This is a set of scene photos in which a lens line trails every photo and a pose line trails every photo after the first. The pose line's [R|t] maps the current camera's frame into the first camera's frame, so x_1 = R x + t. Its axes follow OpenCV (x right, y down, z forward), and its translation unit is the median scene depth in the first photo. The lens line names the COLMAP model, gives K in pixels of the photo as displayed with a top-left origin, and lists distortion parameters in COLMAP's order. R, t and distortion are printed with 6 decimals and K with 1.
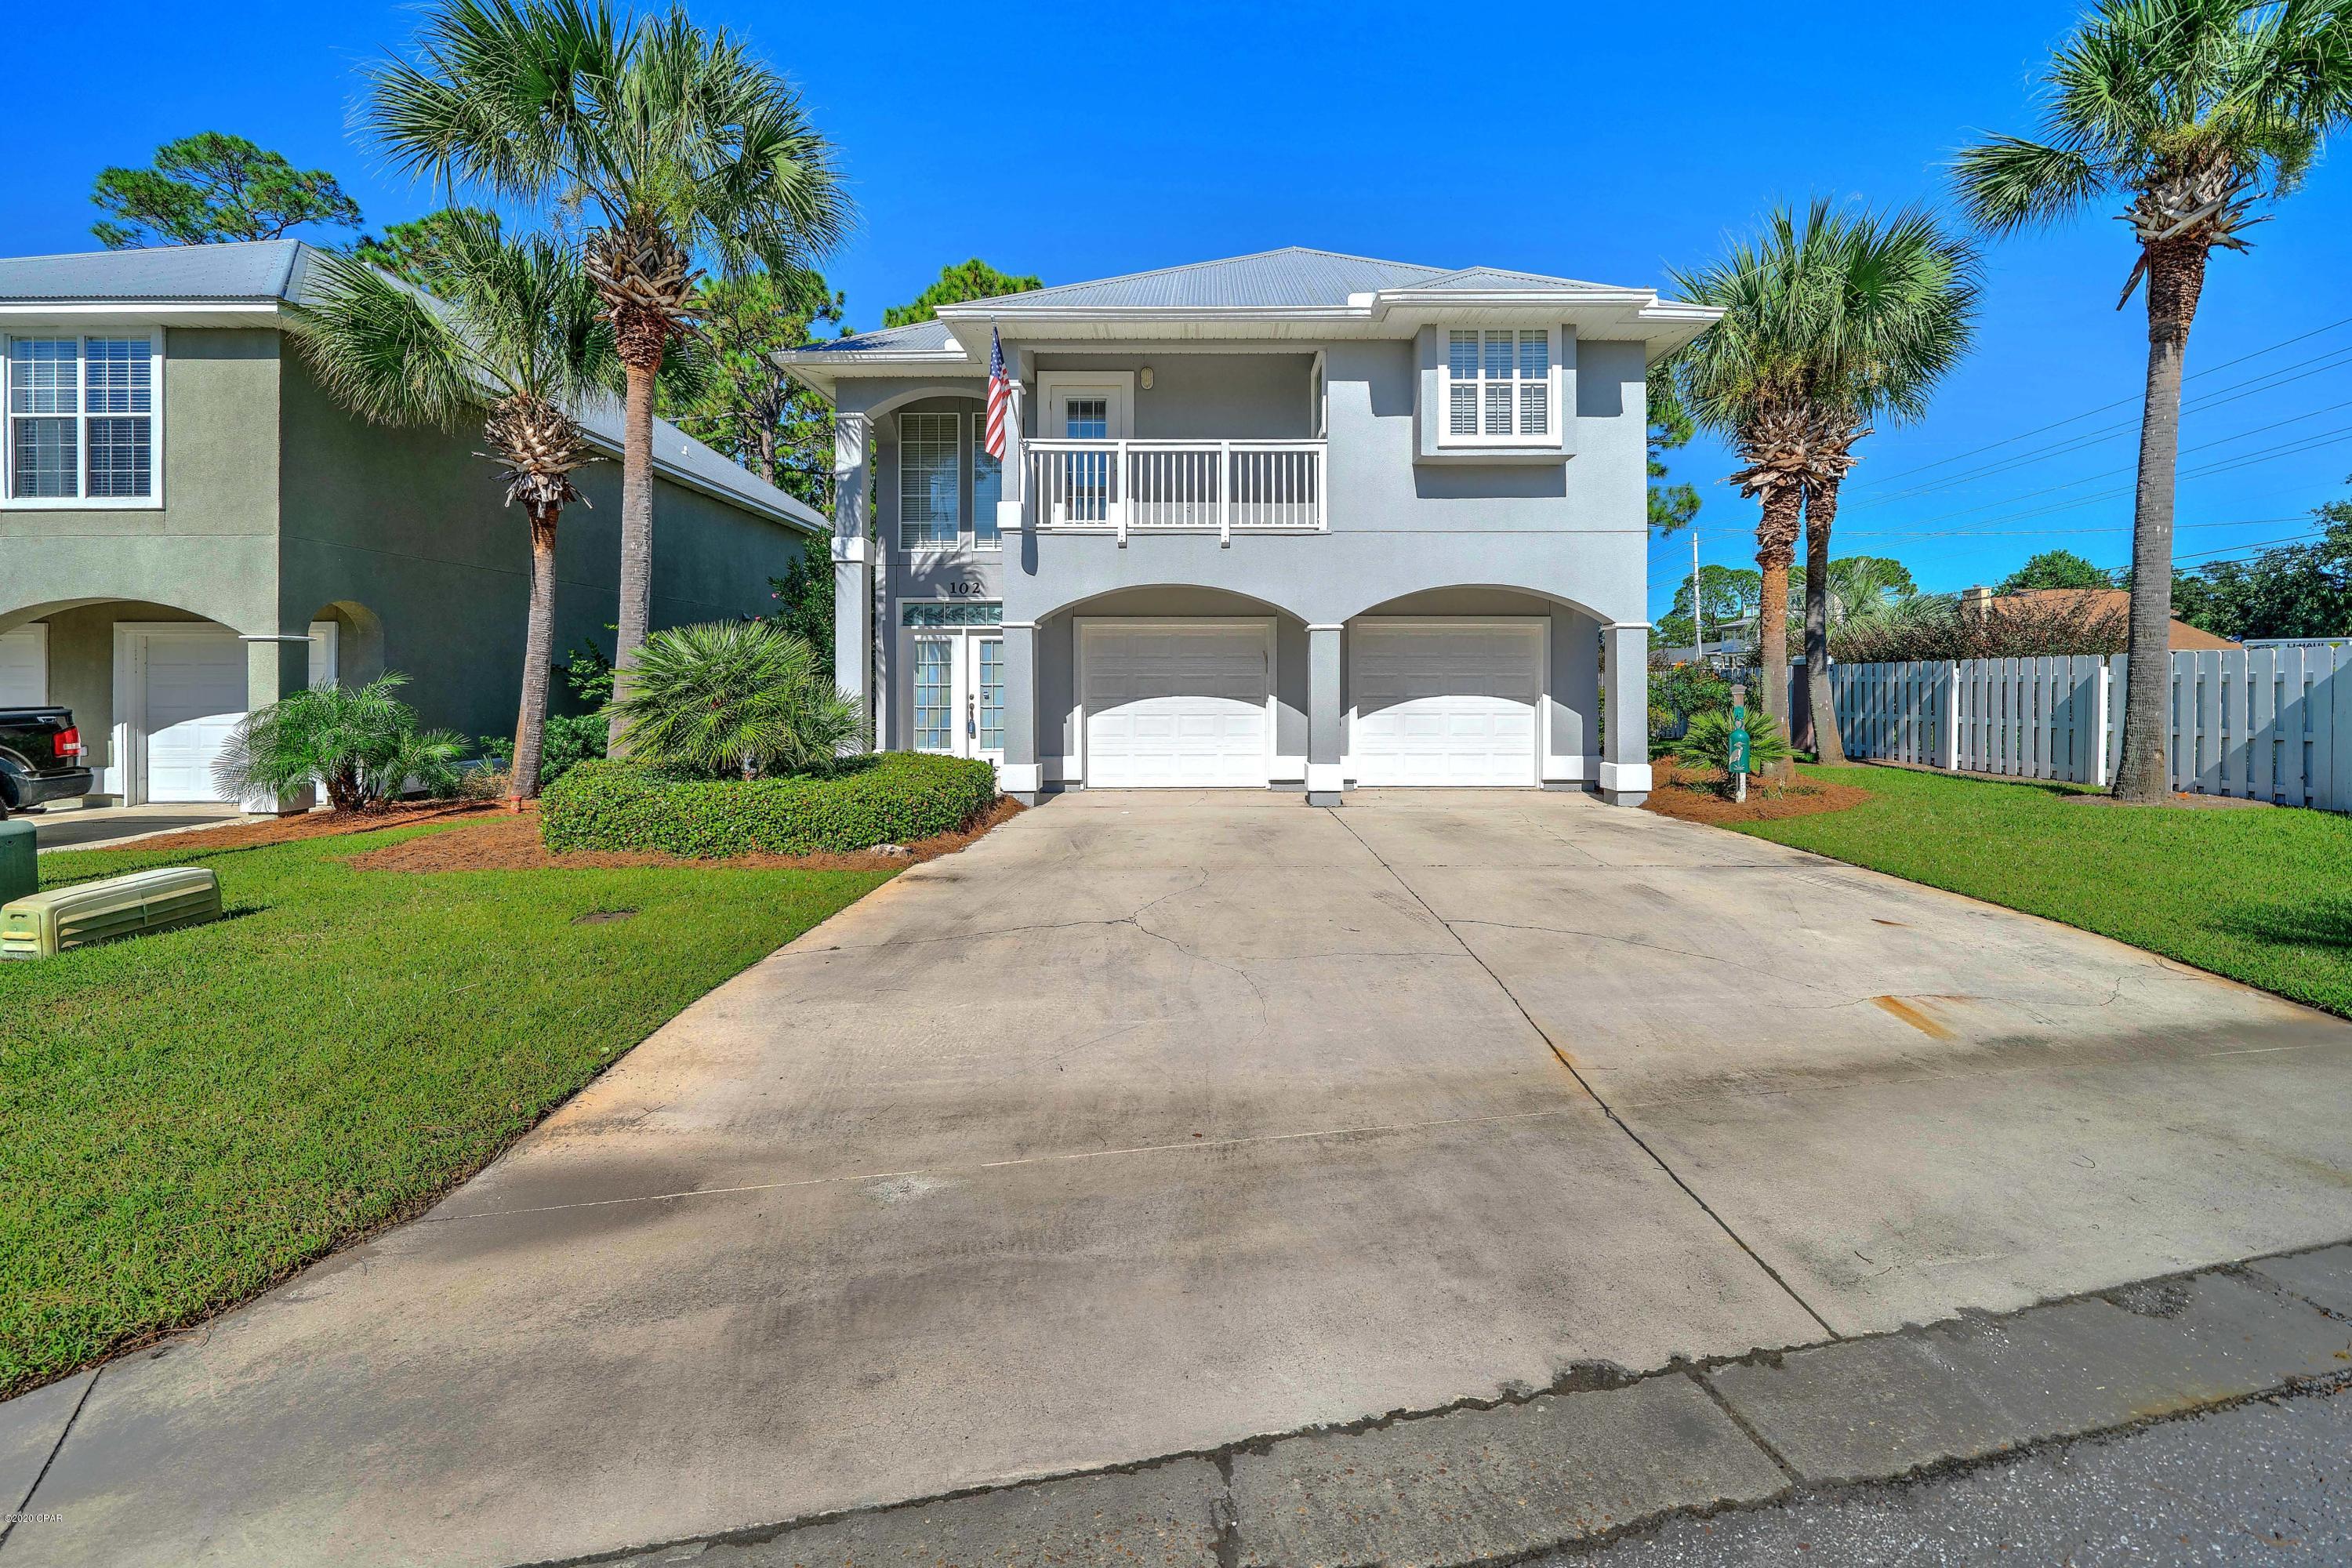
lens RADIAL K [[837.9, 0, 1182.7], [0, 837.9, 682.2], [0, 0, 1]] dist [-0.000225, 0.000153]
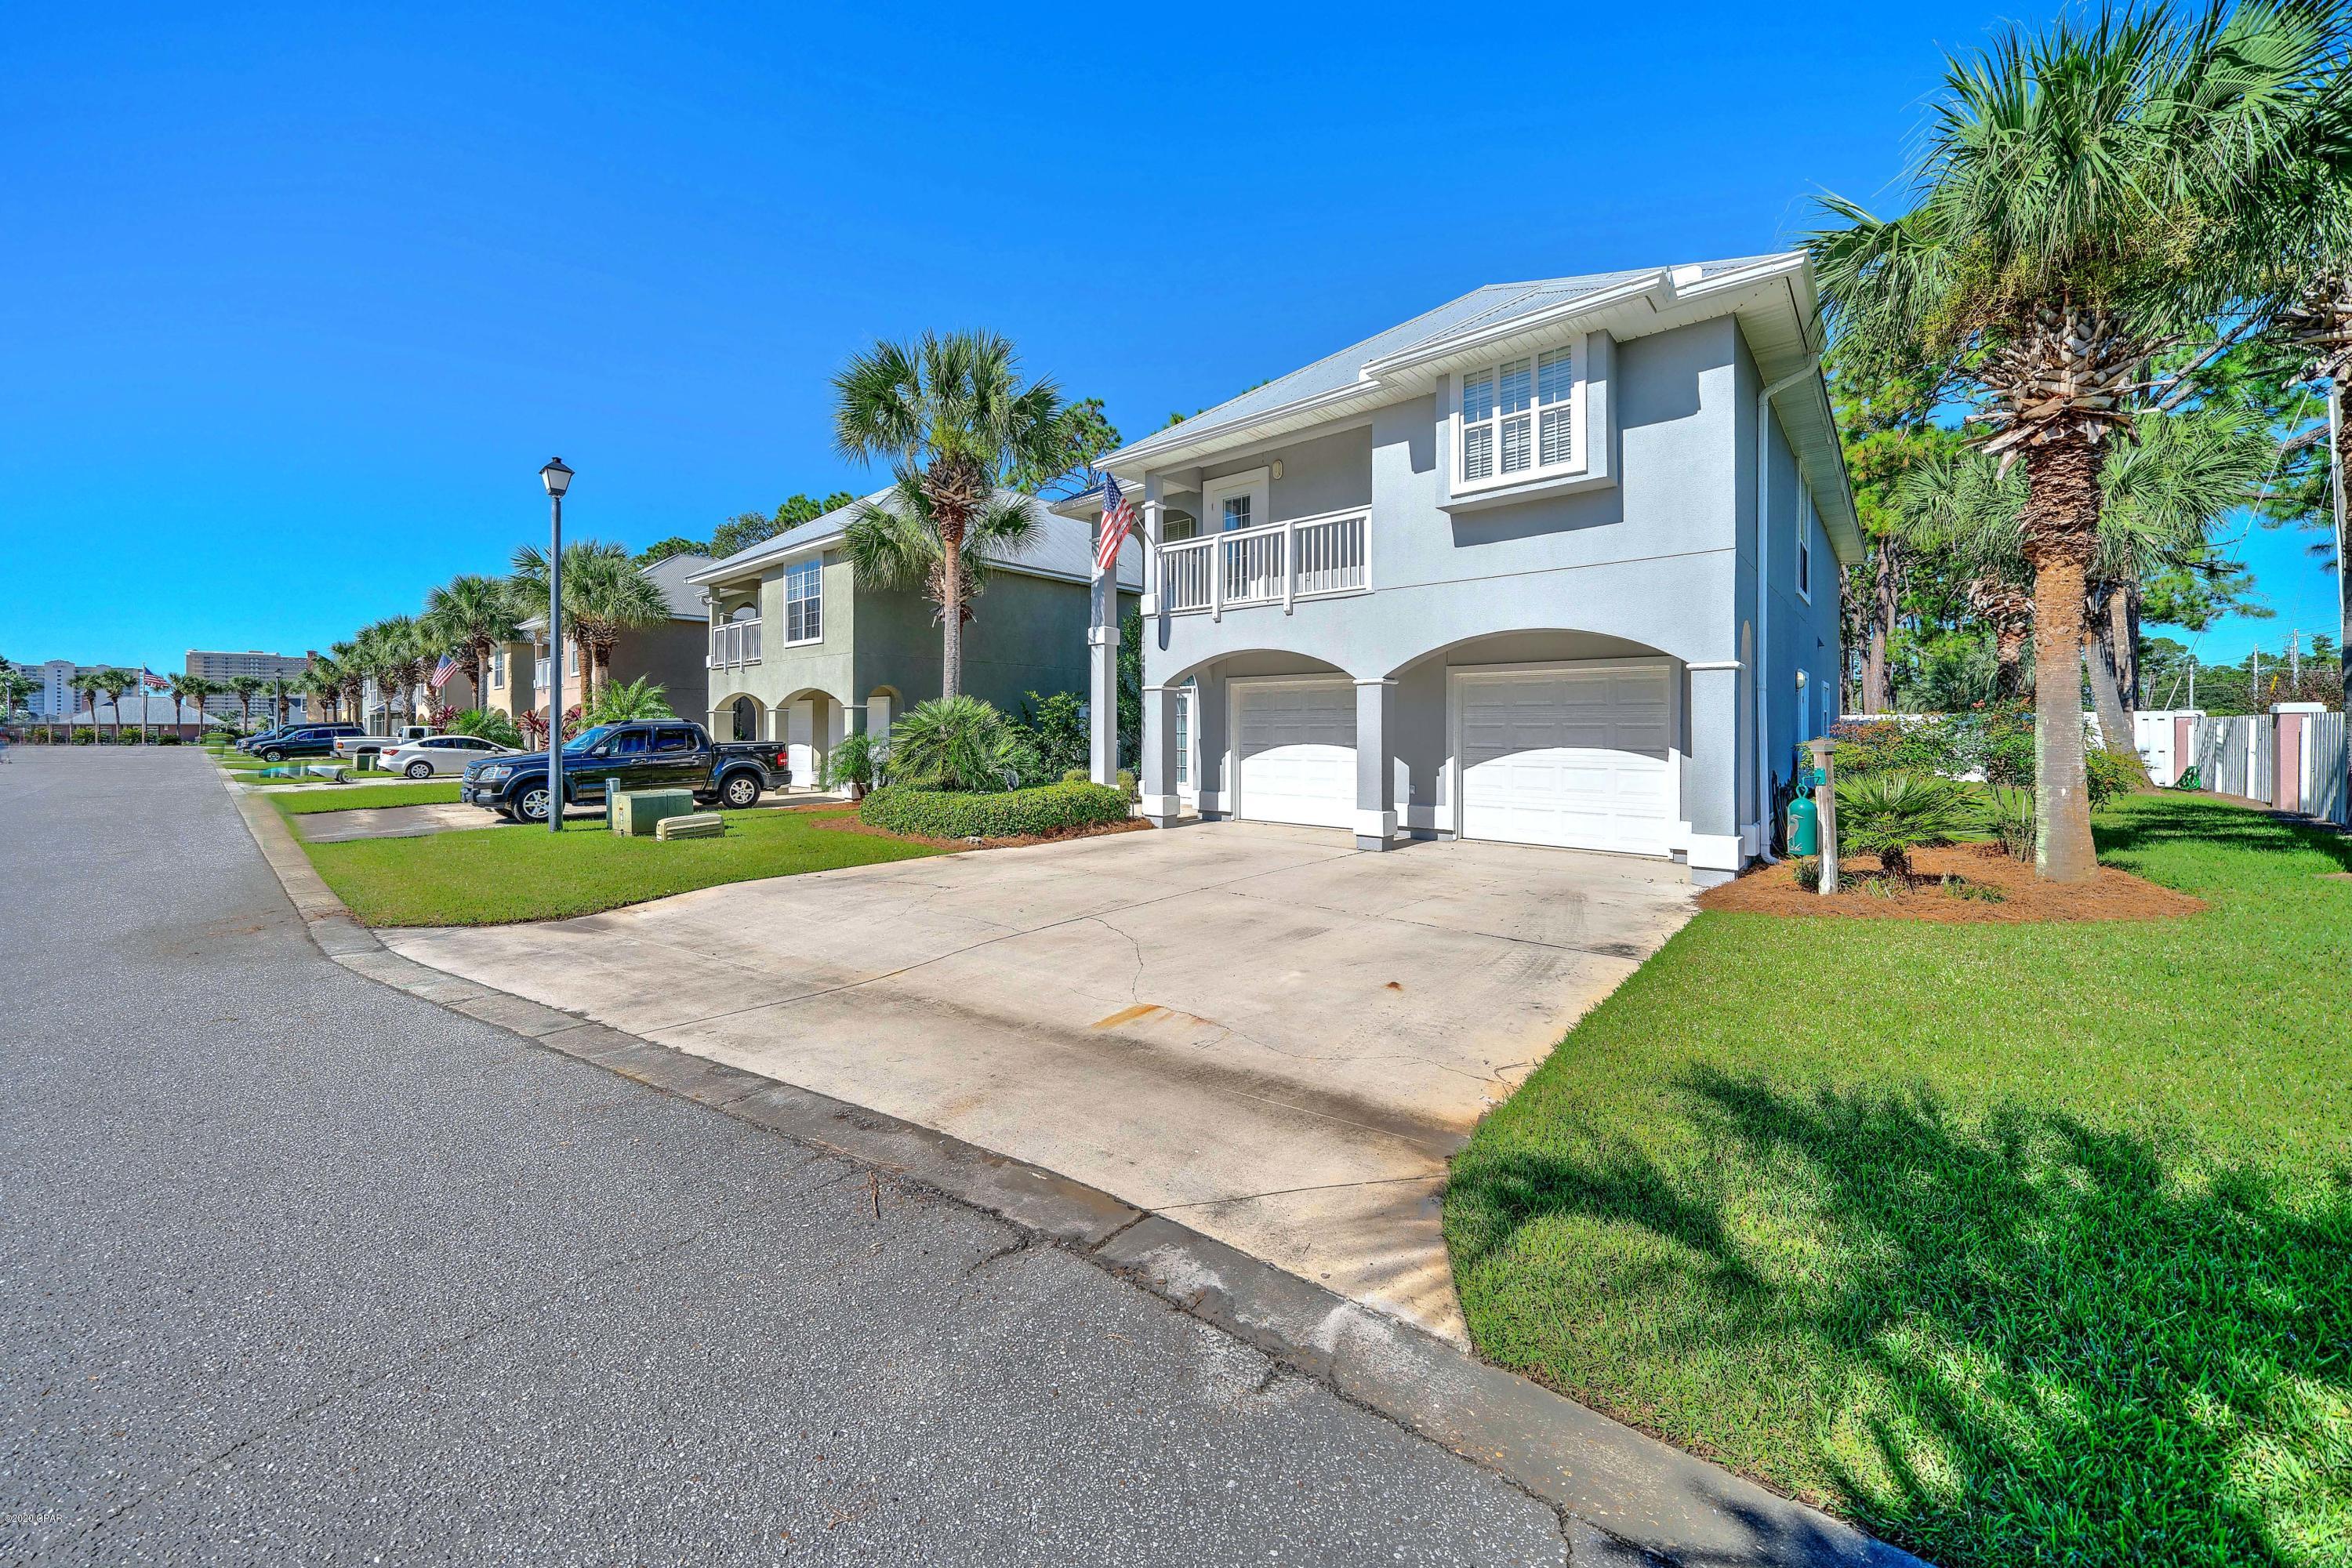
lens RADIAL K [[816.5, 0, 1177.6], [0, 816.5, 725.6], [0, 0, 1]] dist [0.000820, 0.000046]
pose [[0.762948, 0.000277, -0.646460, 0.656484], [0.000599, 0.999999, 0.001137, -0.010713], [0.646460, -0.001255, 0.762947, 0.052423]]
